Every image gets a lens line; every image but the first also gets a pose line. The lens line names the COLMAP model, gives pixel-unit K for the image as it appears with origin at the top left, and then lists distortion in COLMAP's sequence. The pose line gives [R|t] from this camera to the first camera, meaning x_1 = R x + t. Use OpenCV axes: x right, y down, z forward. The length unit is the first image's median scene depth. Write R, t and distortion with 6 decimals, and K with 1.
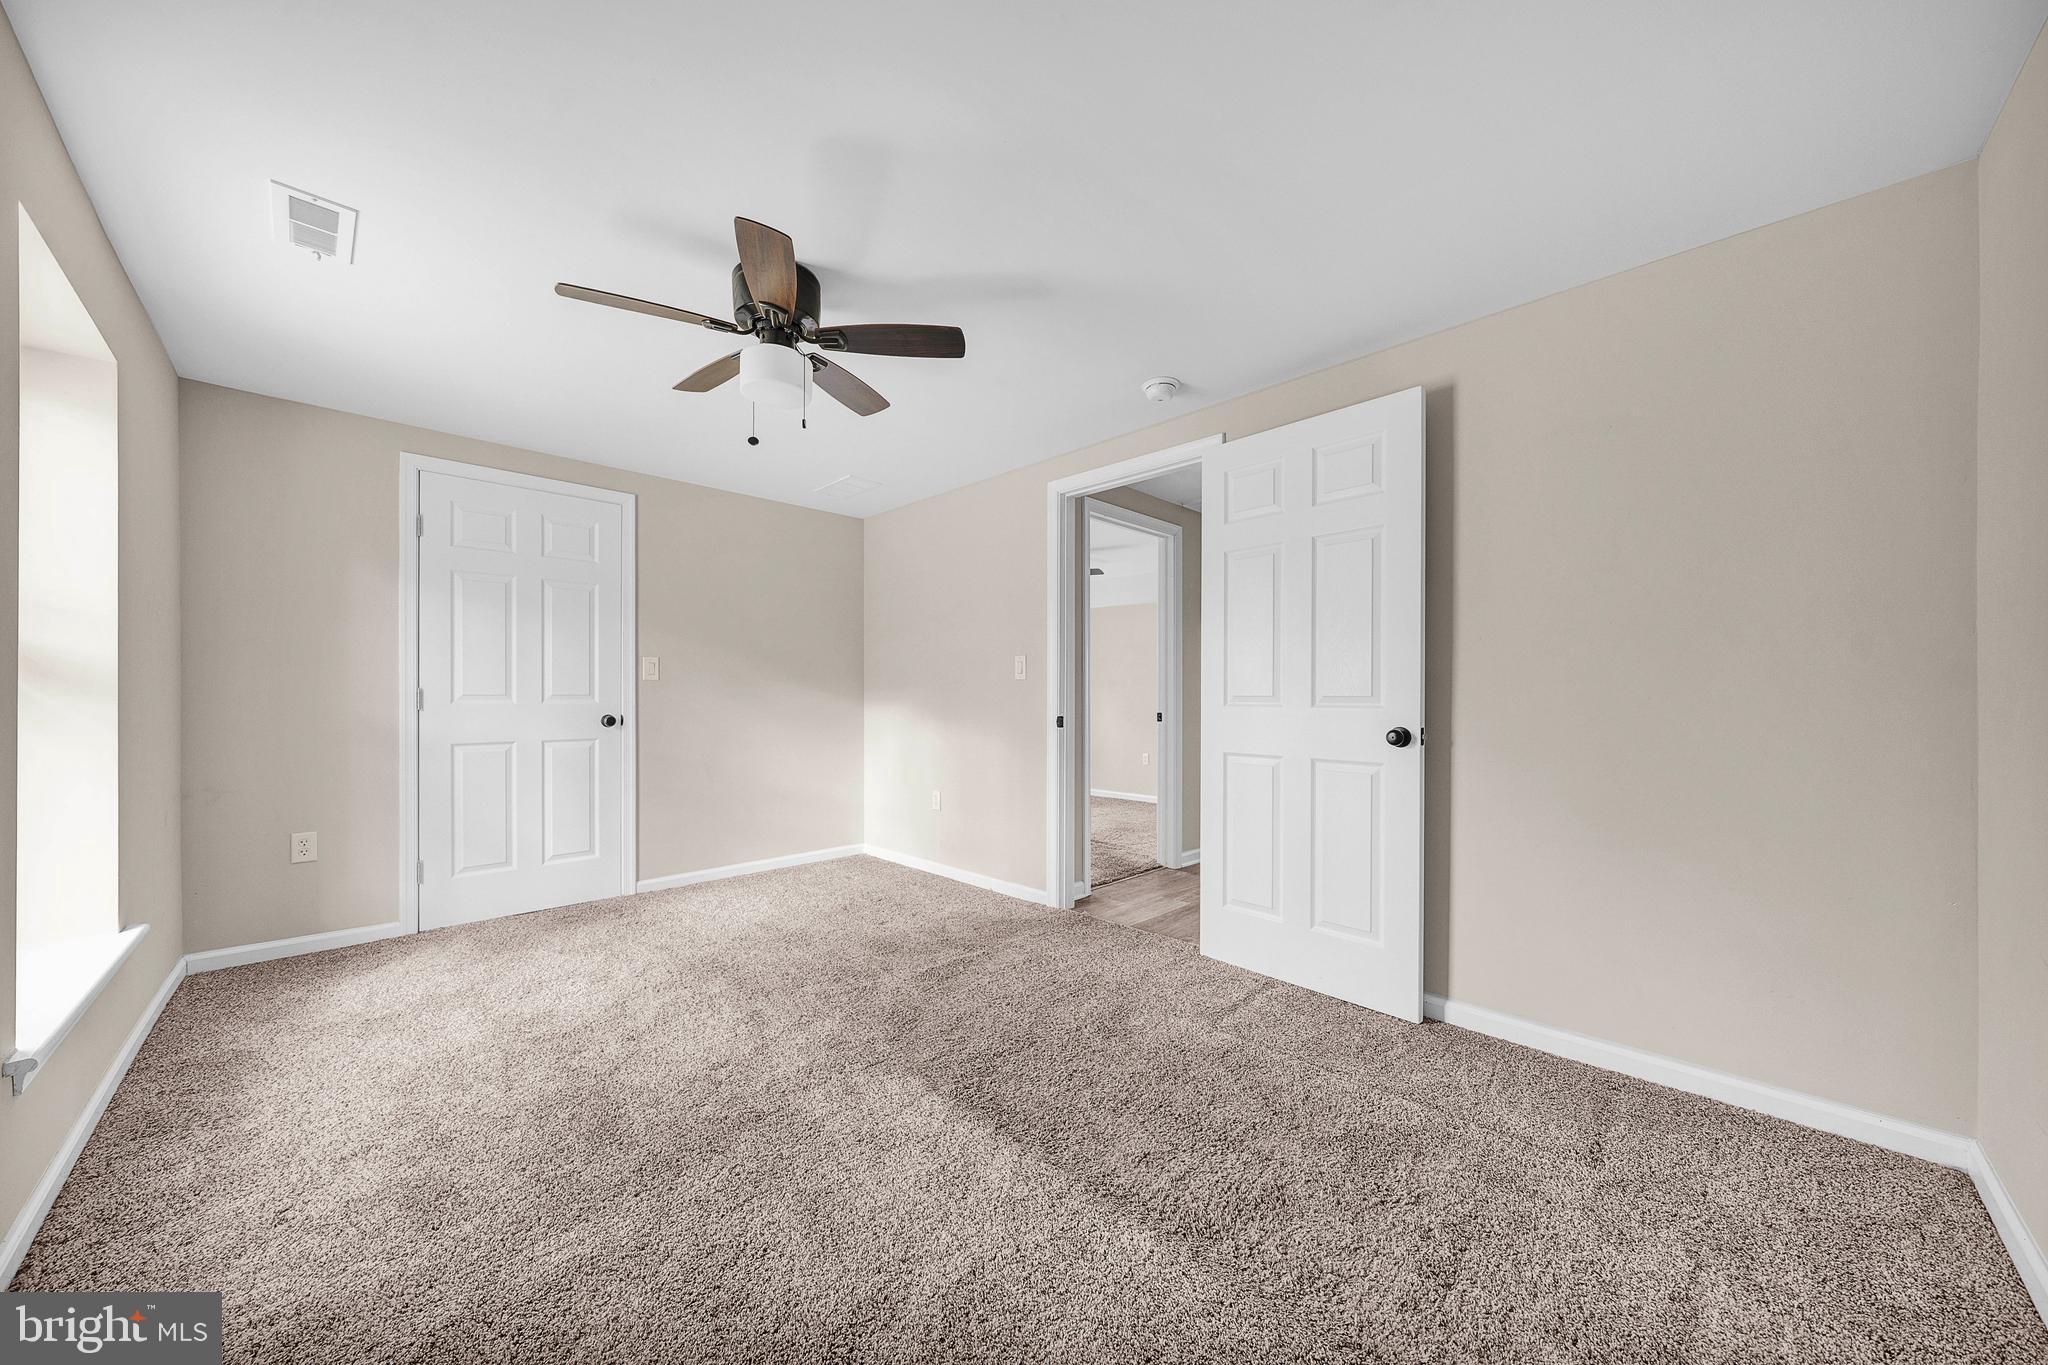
lens RADIAL K [[706.2, 0, 1010.7], [0, 706.2, 692.3], [0, 0, 1]] dist [-0.006360, -0.000290]
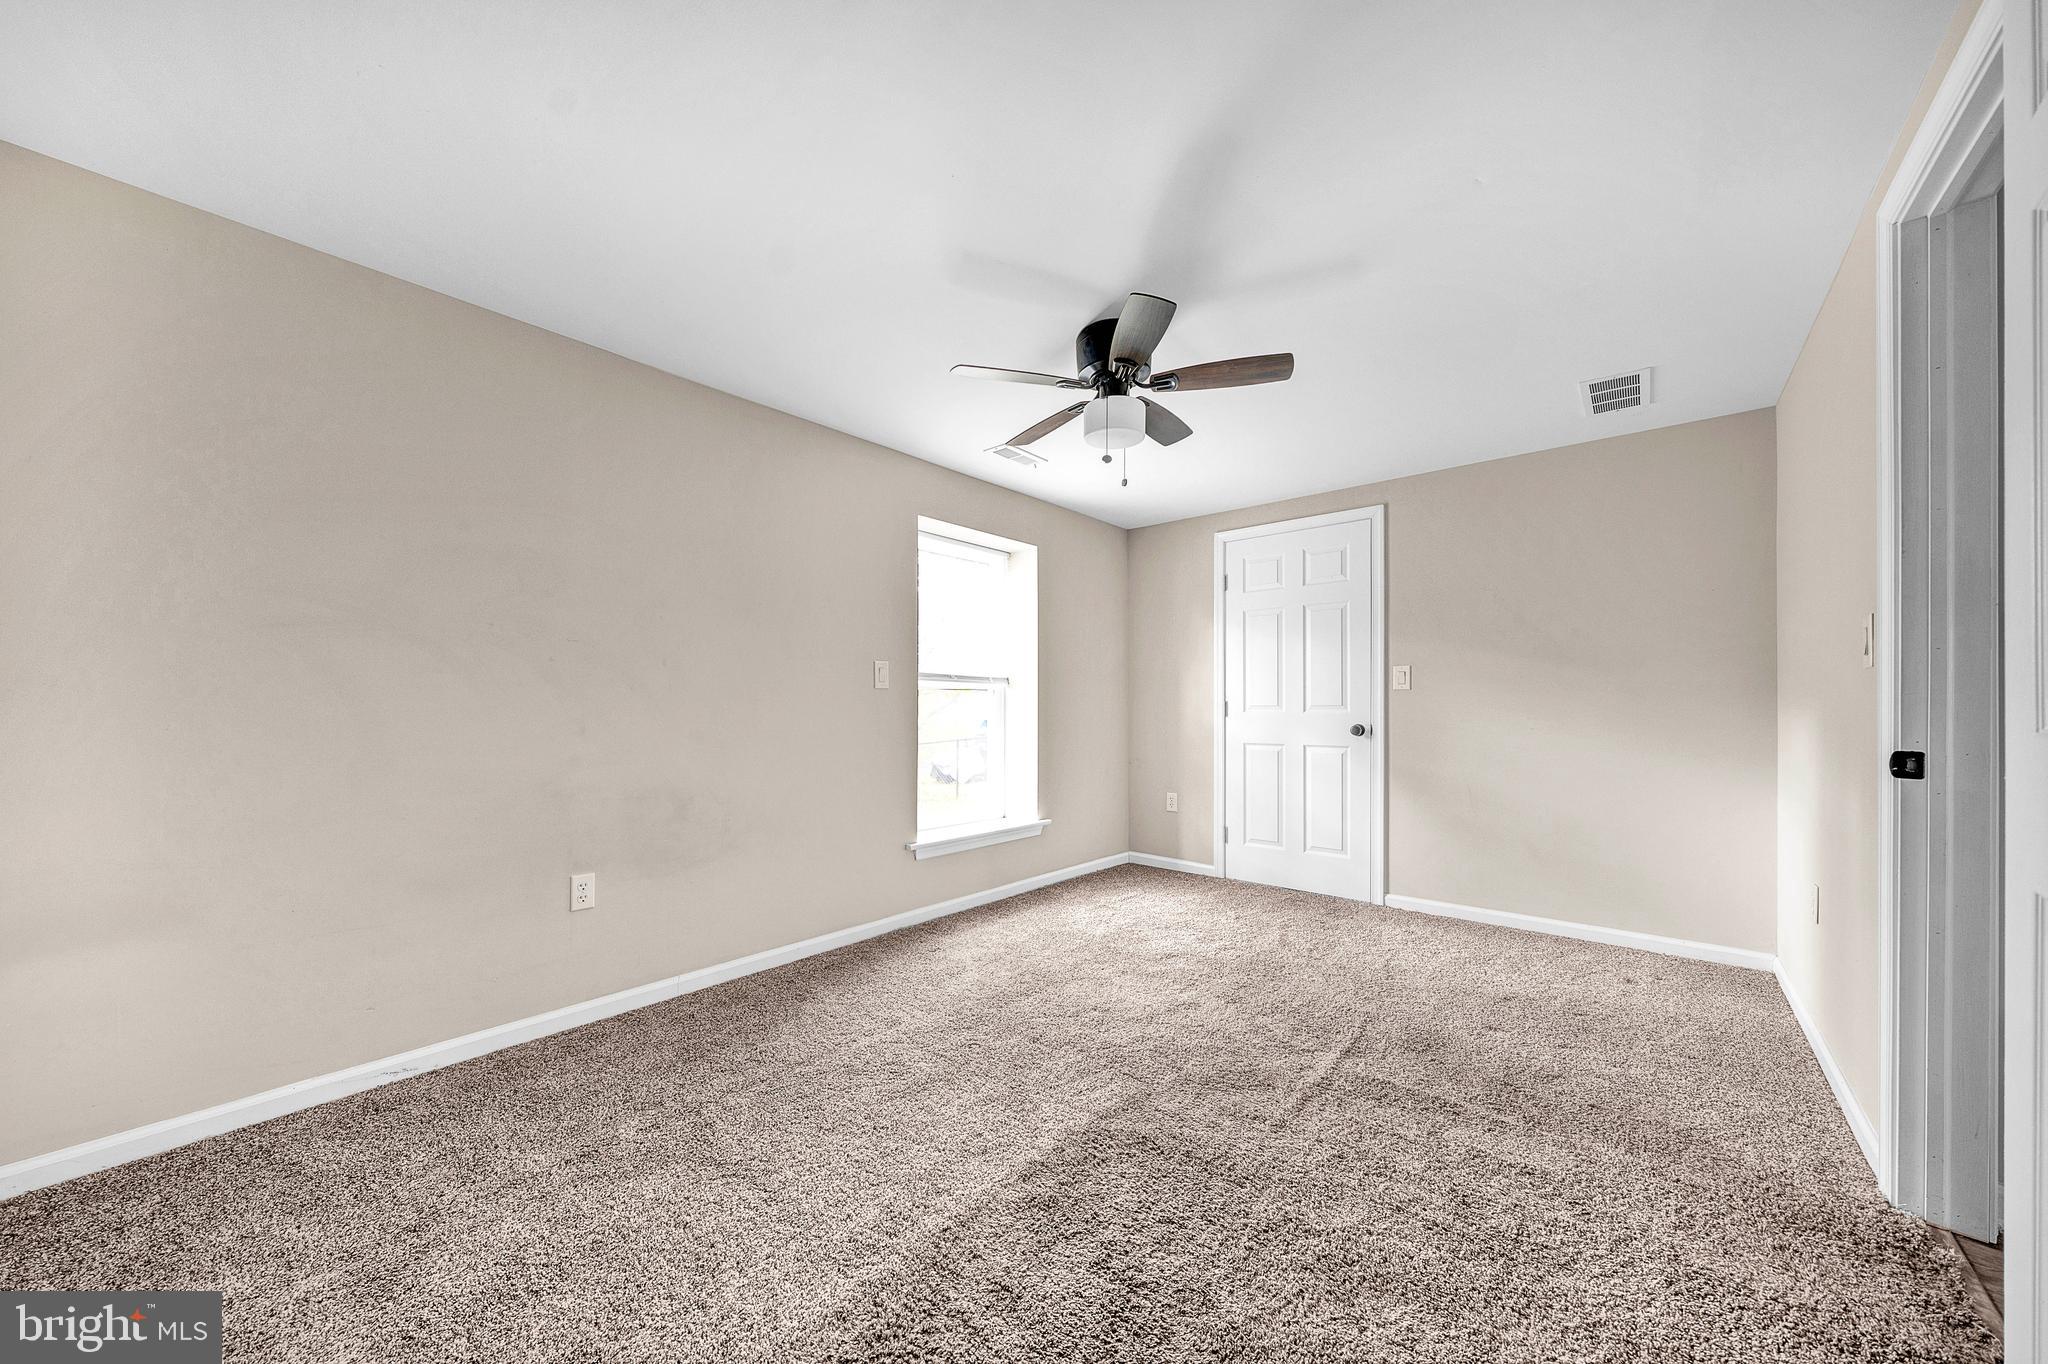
lens RADIAL K [[706.2, 0, 1015.8], [0, 706.2, 701.8], [0, 0, 1]] dist [-0.006360, -0.000290]
pose [[0.068805, -0.009620, -0.997584, 0.509722], [0.003895, 0.999948, -0.009374, 0.007469], [0.997623, -0.003240, 0.068839, 0.499072]]
